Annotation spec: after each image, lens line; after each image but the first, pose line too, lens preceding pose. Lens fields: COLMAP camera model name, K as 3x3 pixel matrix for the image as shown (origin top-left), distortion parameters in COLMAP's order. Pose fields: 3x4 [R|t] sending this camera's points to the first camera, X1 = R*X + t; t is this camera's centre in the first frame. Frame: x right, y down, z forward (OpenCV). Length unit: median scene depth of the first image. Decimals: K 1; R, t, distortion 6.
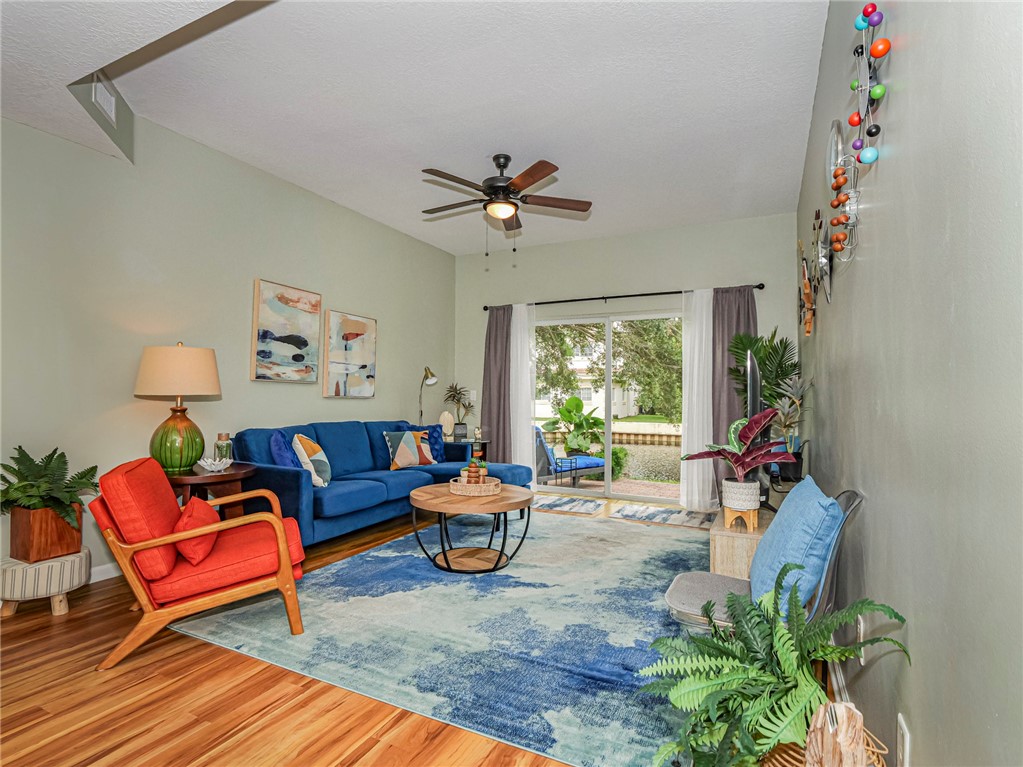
lens RADIAL K [[521.2, 0, 503.8], [0, 521.2, 389.1], [0, 0, 1]] dist [-0.007365, -0.002211]
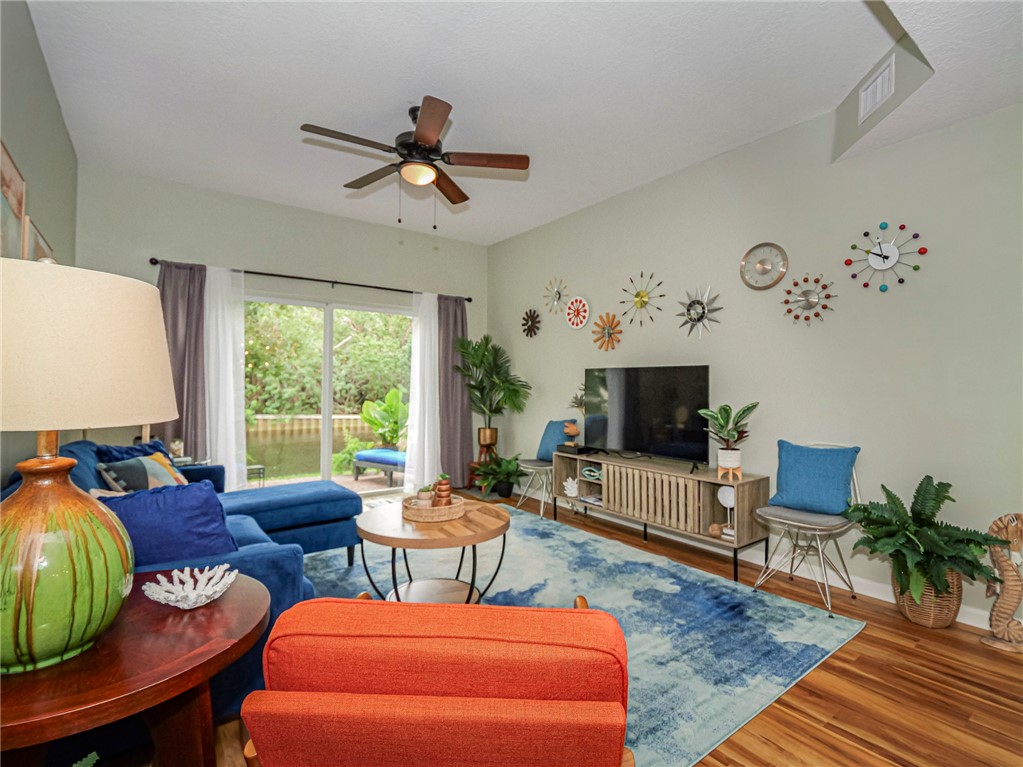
lens RADIAL K [[497.4, 0, 504.9], [0, 497.4, 379.8], [0, 0, 1]] dist [-0.006089, -0.001472]
pose [[0.448034, 0.001123, 0.894016, -0.816692], [-0.011049, 0.999930, 0.004281, -0.023797], [-0.893948, -0.011796, 0.448014, 0.636522]]
